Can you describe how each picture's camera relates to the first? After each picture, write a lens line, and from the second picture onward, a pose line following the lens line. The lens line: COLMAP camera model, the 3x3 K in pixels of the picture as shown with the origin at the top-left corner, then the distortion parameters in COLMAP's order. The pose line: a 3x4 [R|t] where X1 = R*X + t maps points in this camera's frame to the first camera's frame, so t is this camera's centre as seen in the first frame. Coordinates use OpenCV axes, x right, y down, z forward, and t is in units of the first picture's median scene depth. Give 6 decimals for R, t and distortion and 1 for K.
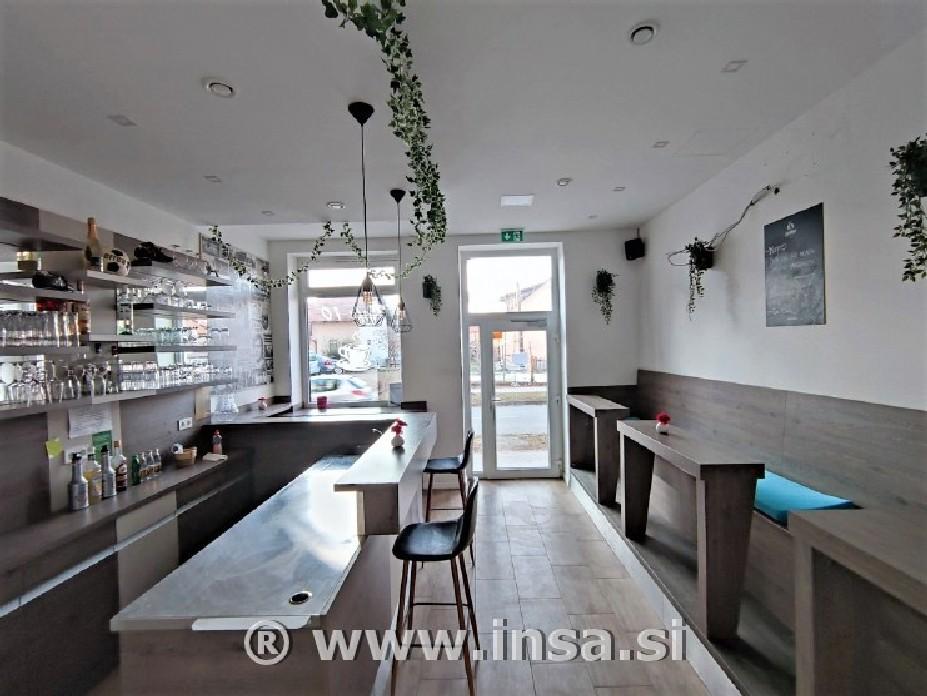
lens RADIAL K [[430.4, 0, 470.6], [0, 430.4, 349.5], [0, 0, 1]] dist [0.005696, -0.005315]
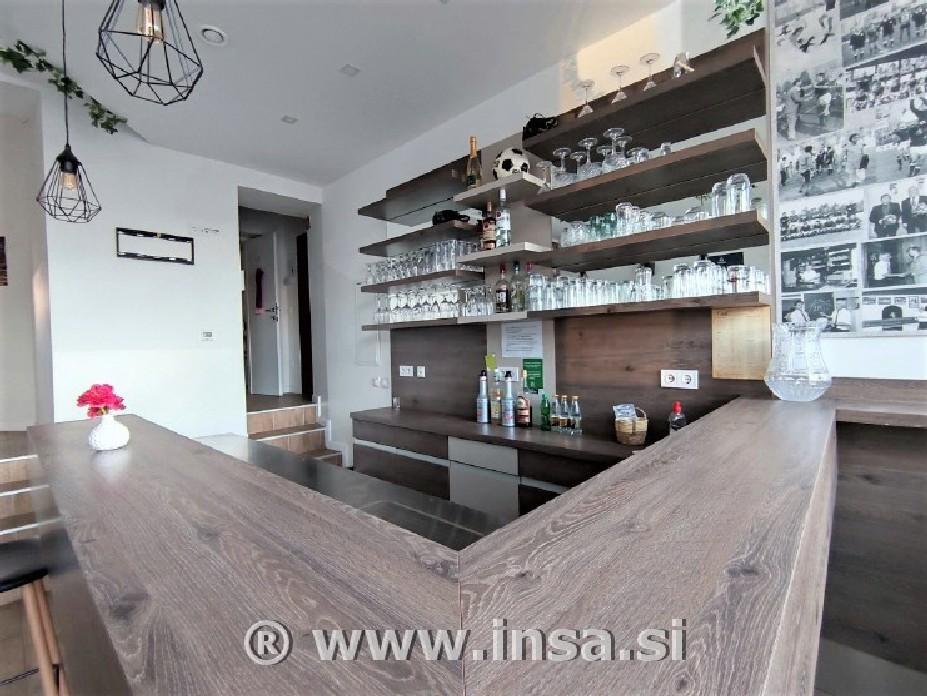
lens RADIAL K [[430.4, 0, 472.0], [0, 430.4, 344.7], [0, 0, 1]] dist [0.005696, -0.005315]
pose [[-0.668881, 0.057401, -0.741150, -0.081034], [0.043526, 0.998328, 0.038037, 0.096889], [0.742094, -0.006818, -0.670261, 1.181840]]
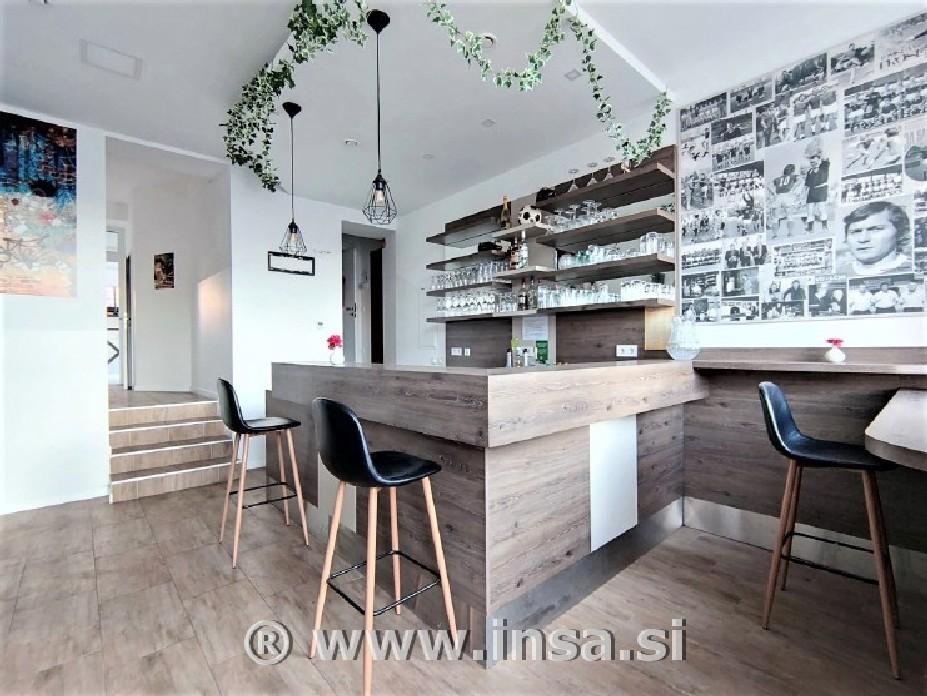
lens RADIAL K [[430.4, 0, 469.6], [0, 430.4, 345.8], [0, 0, 1]] dist [0.005696, -0.005315]
pose [[-0.736410, 0.036473, -0.675552, 0.189839], [0.024157, 0.999327, 0.027621, 0.129968], [0.676105, 0.004021, -0.736795, 1.452806]]
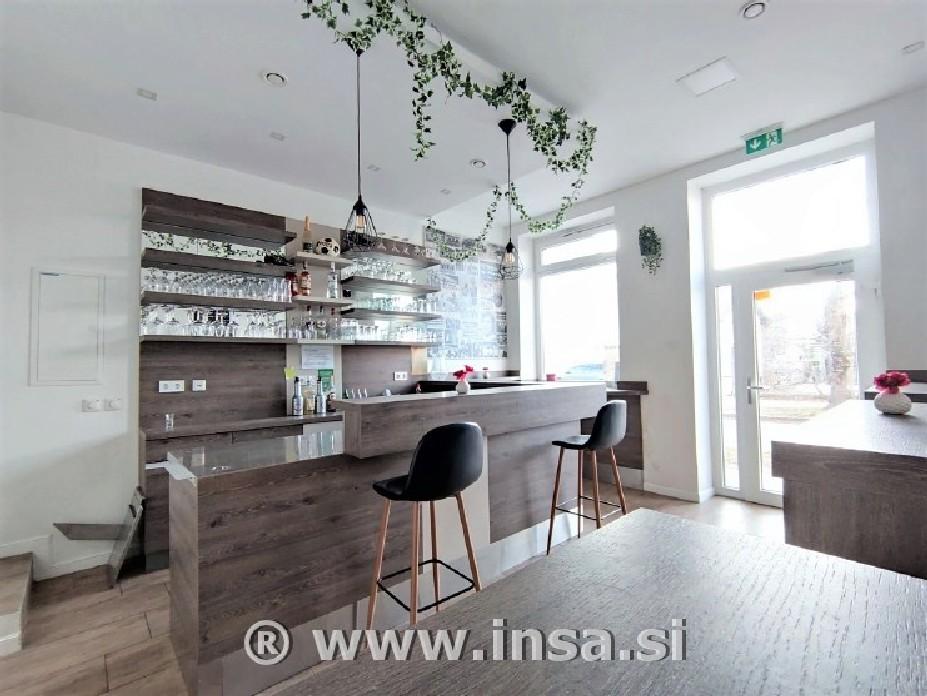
lens RADIAL K [[430.4, 0, 469.8], [0, 430.4, 349.1], [0, 0, 1]] dist [0.005696, -0.005315]
pose [[0.679138, -0.004624, -0.733996, 0.398934], [-0.012216, 0.999770, -0.017602, 0.114115], [0.733909, 0.020921, 0.678926, 0.299824]]
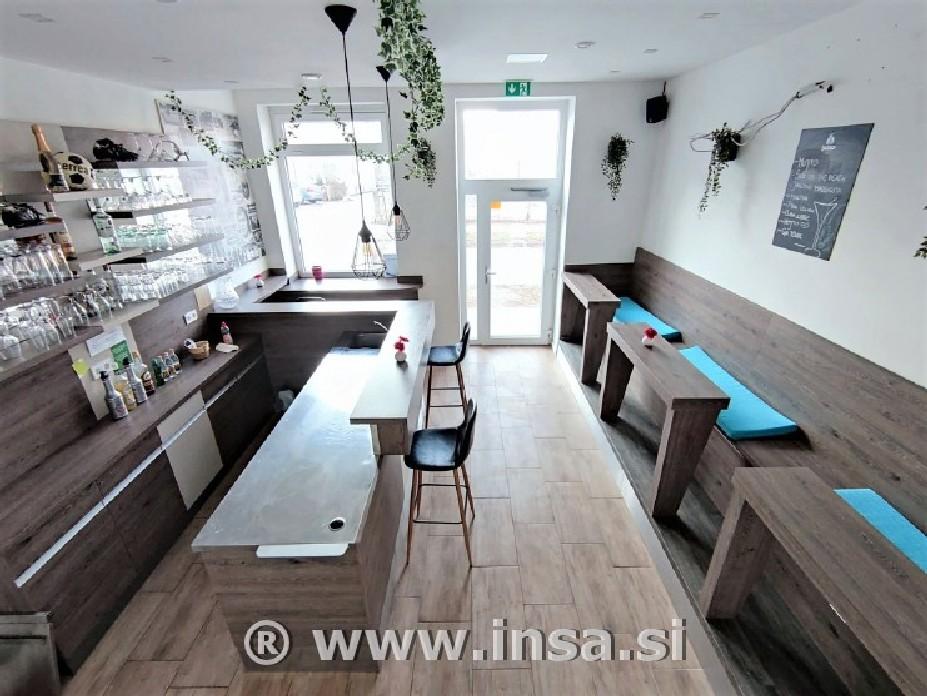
lens RADIAL K [[430.4, 0, 470.5], [0, 430.4, 348.9], [0, 0, 1]] dist [0.005696, -0.005315]
pose [[0.999738, 0.010957, 0.020072, -0.013951], [-0.017917, 0.920721, 0.389811, -0.173106], [-0.014210, -0.390068, 0.920676, 0.013506]]
